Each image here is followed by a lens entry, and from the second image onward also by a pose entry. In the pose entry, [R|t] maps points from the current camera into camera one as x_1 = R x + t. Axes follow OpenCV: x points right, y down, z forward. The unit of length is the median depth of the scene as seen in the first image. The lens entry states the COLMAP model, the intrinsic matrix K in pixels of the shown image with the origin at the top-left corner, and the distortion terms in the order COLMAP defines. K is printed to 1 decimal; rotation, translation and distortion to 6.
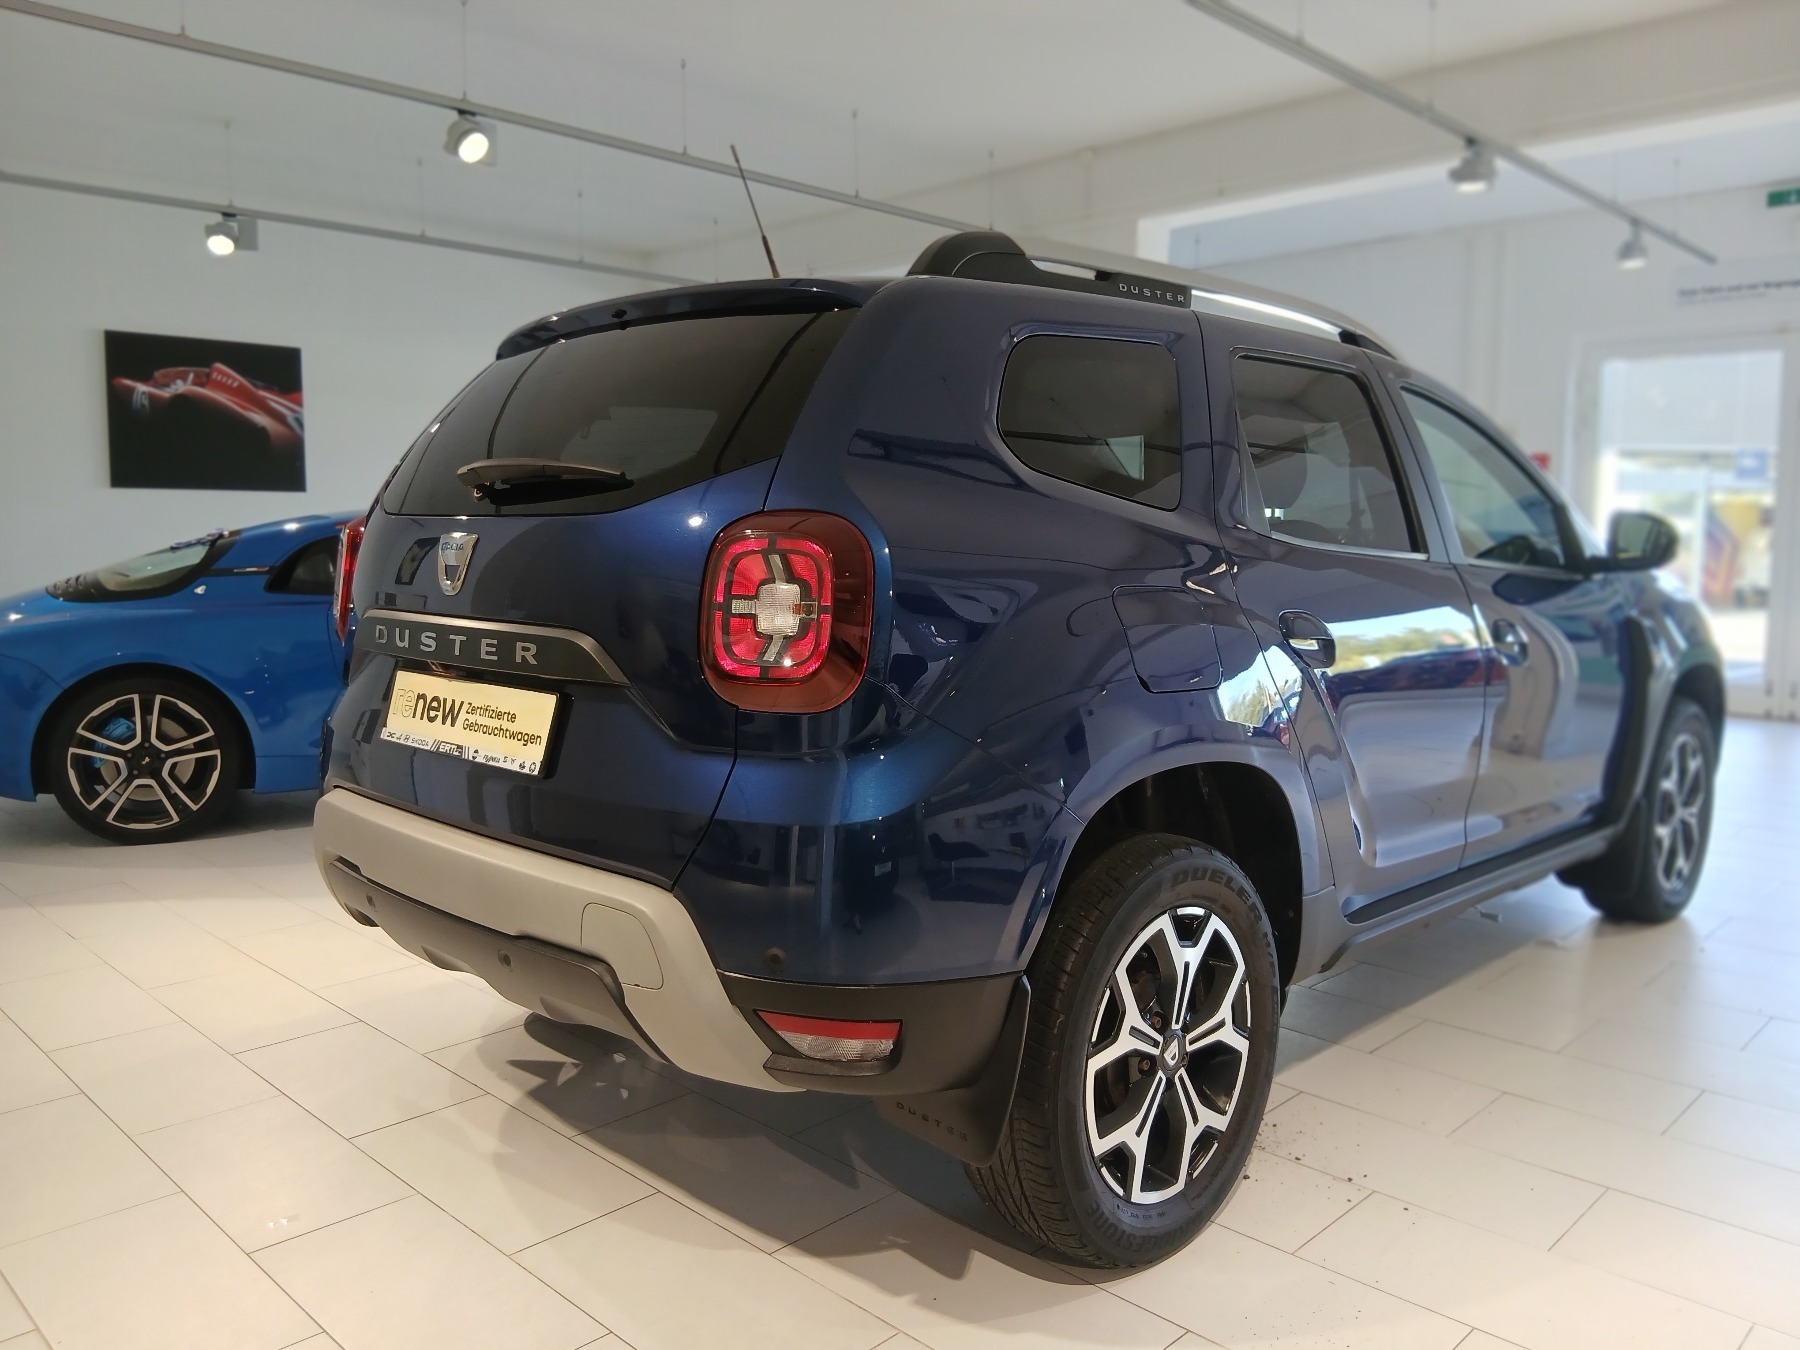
lens RADIAL K [[1359.2, 0, 906.8], [0, 1359.2, 664.2], [0, 0, 1]] dist [0.085144, -0.141796]
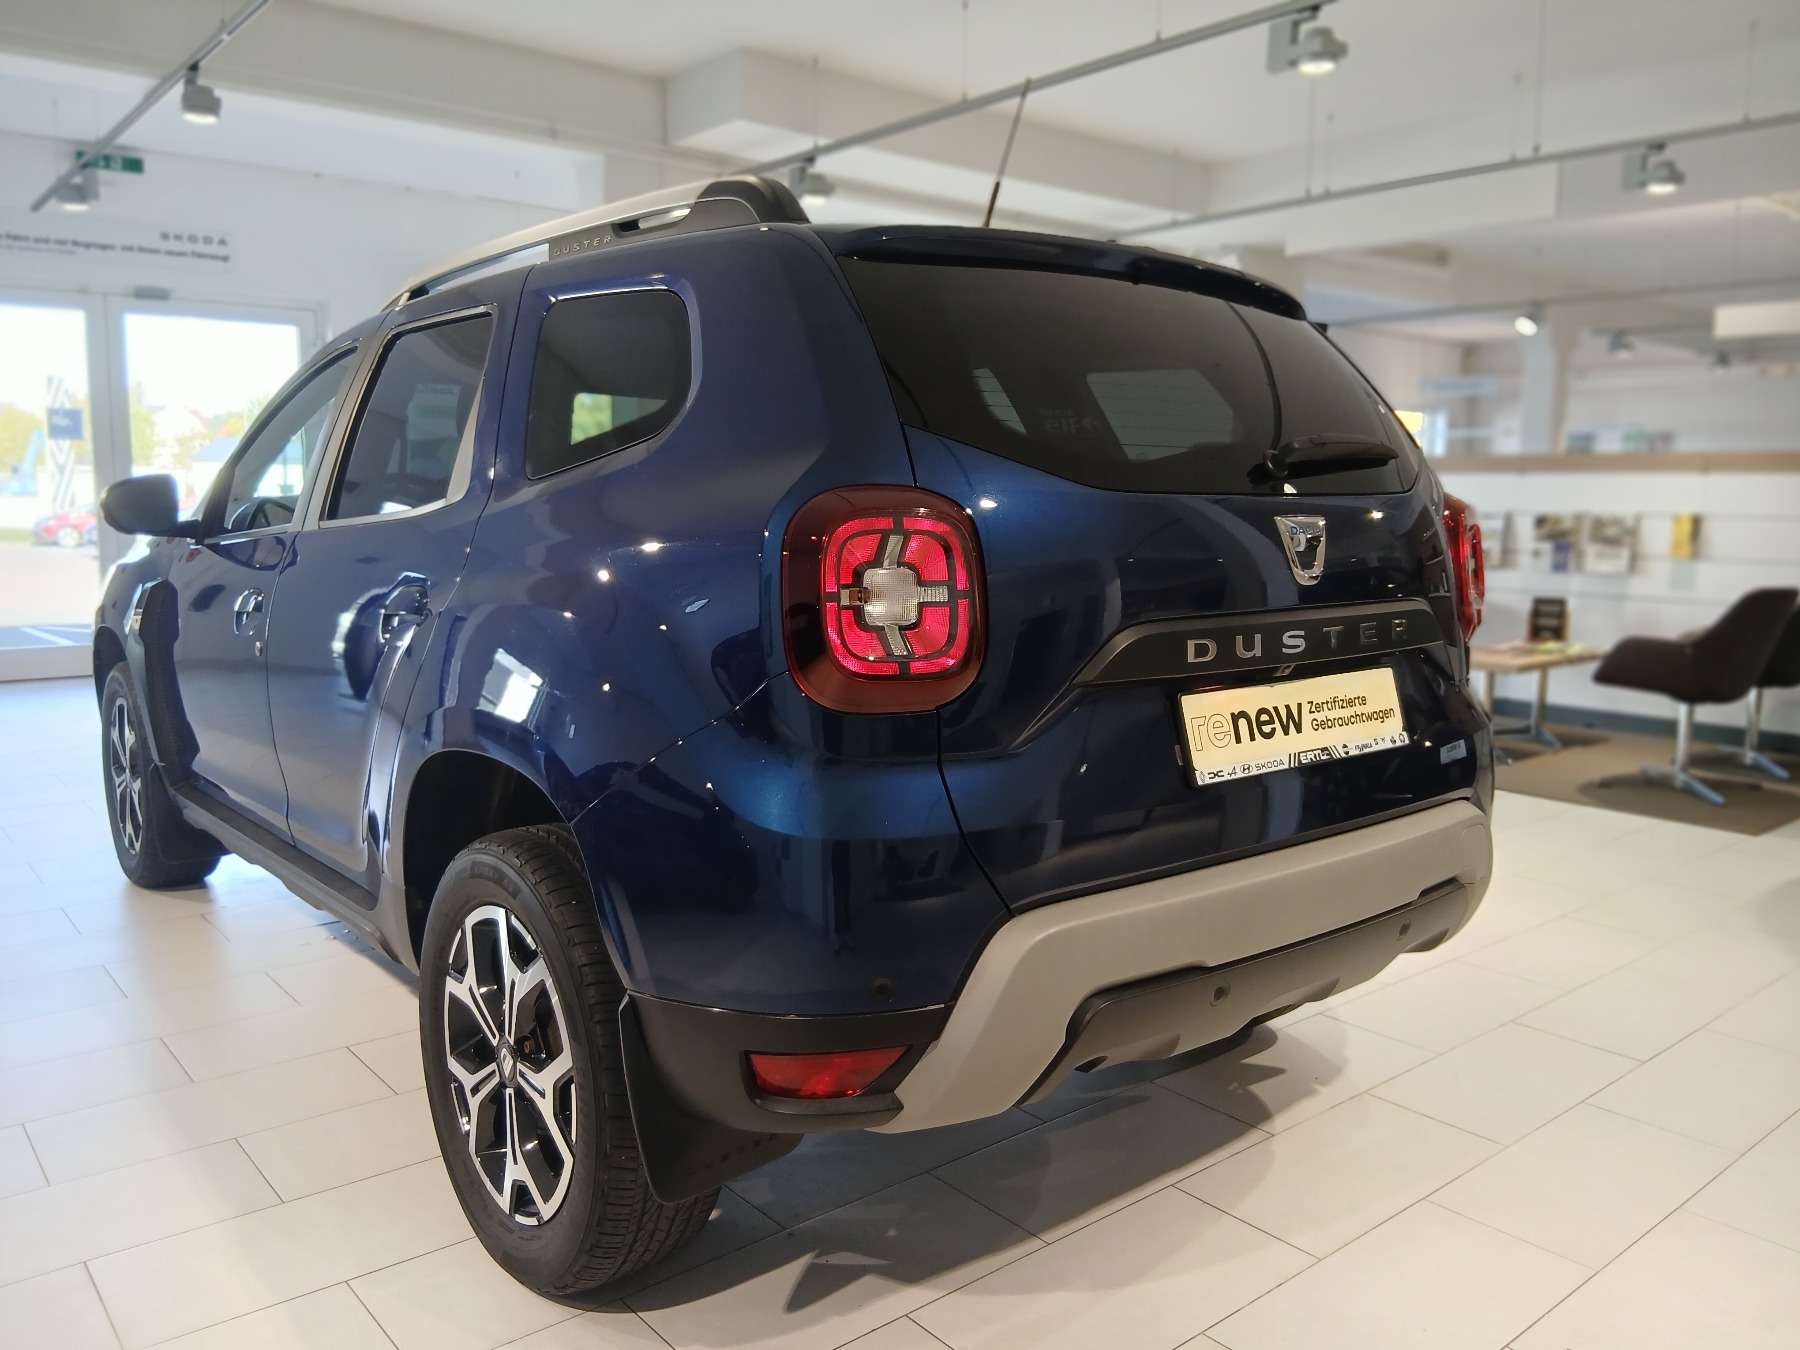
lens RADIAL K [[1359.2, 0, 906.8], [0, 1359.2, 664.2], [0, 0, 1]] dist [0.085144, -0.141796]
pose [[0.102921, -0.125160, 0.986784, -1.230298], [0.091658, 0.989025, 0.115885, -0.125063], [-0.990458, 0.078519, 0.113263, 1.151897]]
